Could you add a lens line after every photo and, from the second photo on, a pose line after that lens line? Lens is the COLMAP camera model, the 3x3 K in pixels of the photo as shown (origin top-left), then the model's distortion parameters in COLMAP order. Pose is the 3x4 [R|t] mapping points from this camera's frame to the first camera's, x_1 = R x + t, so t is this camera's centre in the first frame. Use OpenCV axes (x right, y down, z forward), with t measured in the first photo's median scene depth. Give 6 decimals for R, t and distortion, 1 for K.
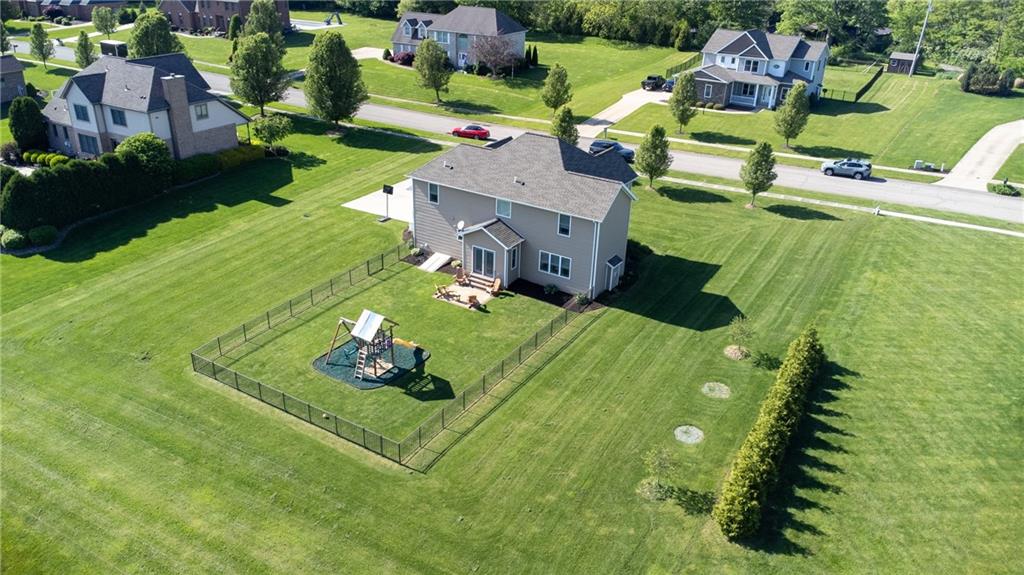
lens RADIAL K [[778.2, 0, 506.2], [0, 778.2, 283.3], [0, 0, 1]] dist [0.010410, -0.001943]
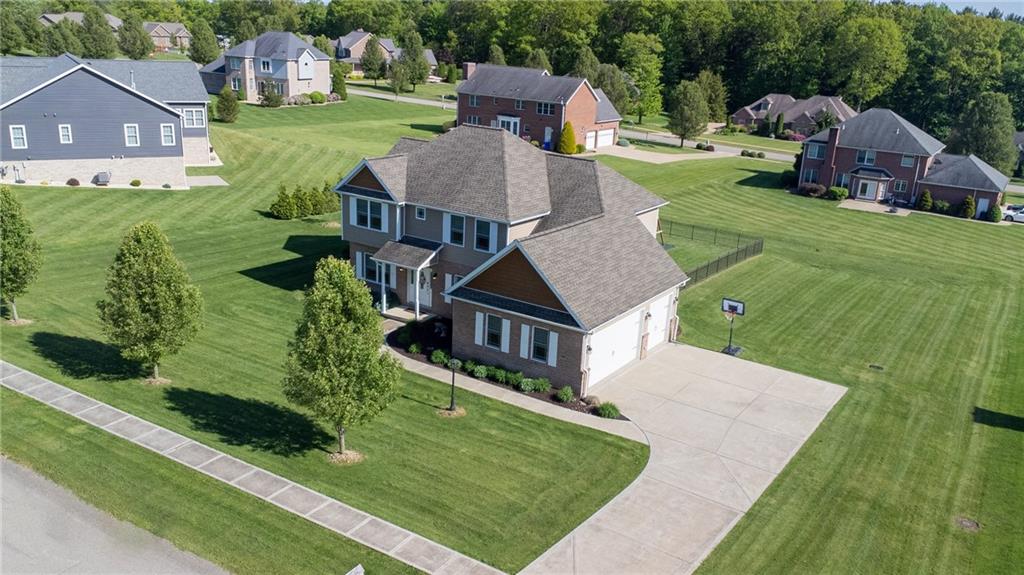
lens RADIAL K [[838.1, 0, 528.3], [0, 838.1, 292.6], [0, 0, 1]] dist [0.009851, 0.002542]
pose [[-0.996762, -0.078111, -0.019085, 0.007479], [-0.070567, 0.735979, 0.673316, -0.577924], [-0.038547, 0.672483, -0.739108, 1.601857]]
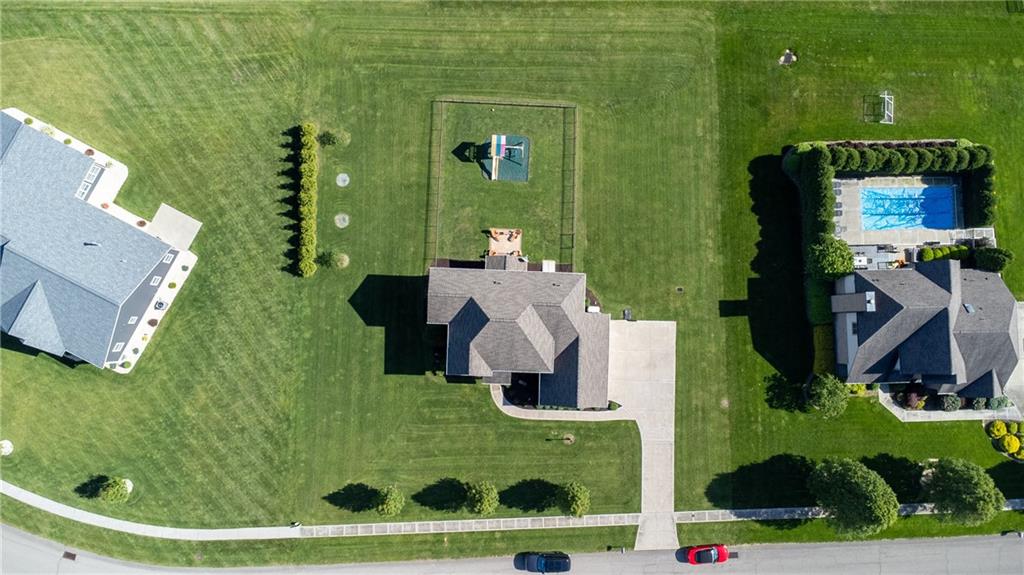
lens RADIAL K [[778.2, 0, 506.2], [0, 778.2, 283.3], [0, 0, 1]] dist [0.010410, -0.001943]
pose [[-0.855704, 0.503349, -0.120046, 0.169507], [-0.280682, -0.256590, 0.924867, -1.383390], [0.434728, 0.825107, 0.360846, 0.435187]]
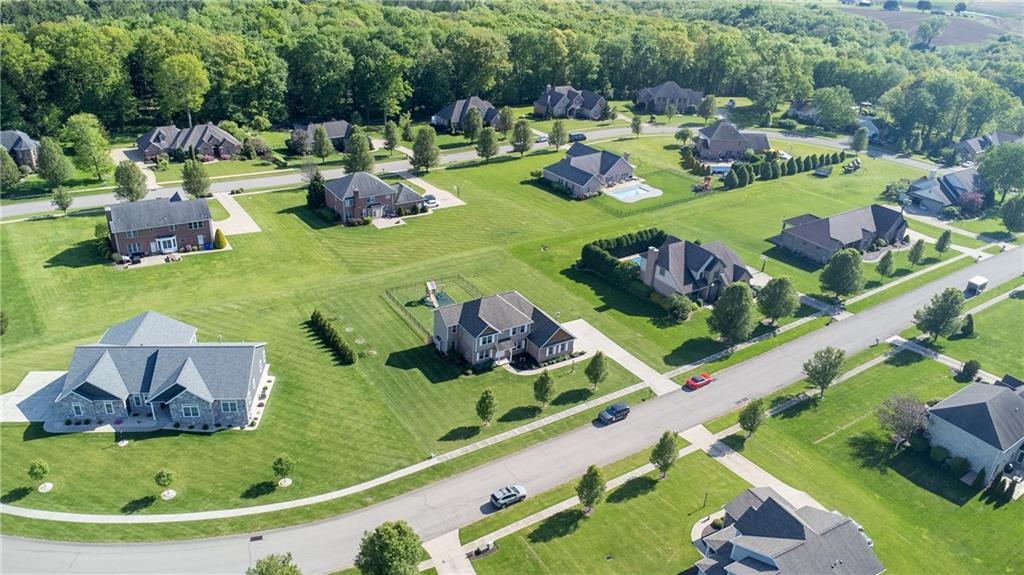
lens RADIAL K [[703.0, 0, 472.7], [0, 703.0, 286.3], [0, 0, 1]] dist [0.026730, -0.000124]
pose [[-0.476794, 0.362905, -0.800604, 1.579221], [-0.409209, 0.714446, 0.567552, -1.263663], [0.777956, 0.598220, -0.192140, 1.268541]]
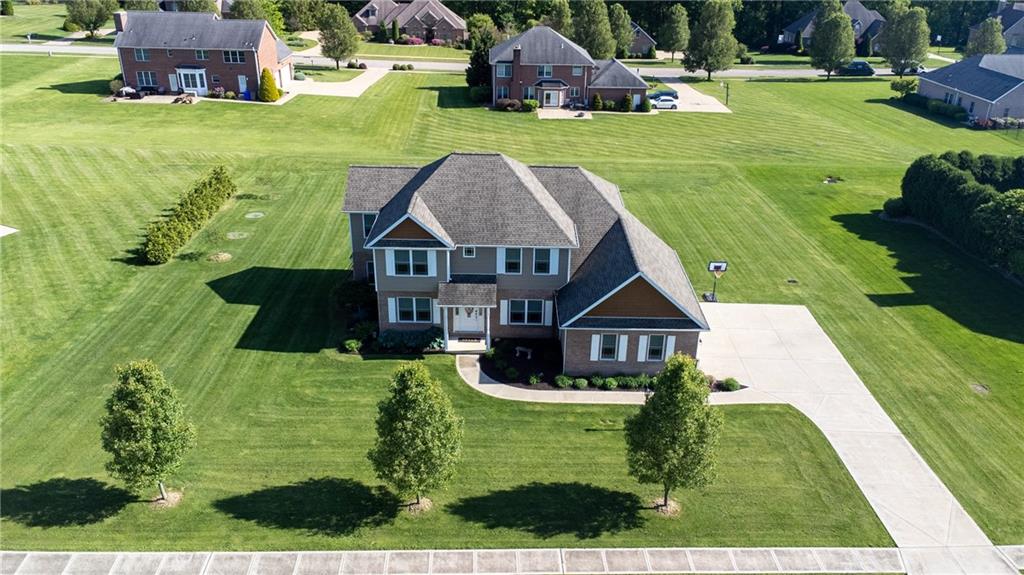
lens RADIAL K [[778.2, 0, 506.2], [0, 778.2, 283.3], [0, 0, 1]] dist [0.010410, -0.001943]
pose [[-0.847427, 0.189061, -0.496108, 0.406334], [-0.256638, 0.672143, 0.694523, -0.613385], [0.464762, 0.715877, -0.521072, 1.434378]]
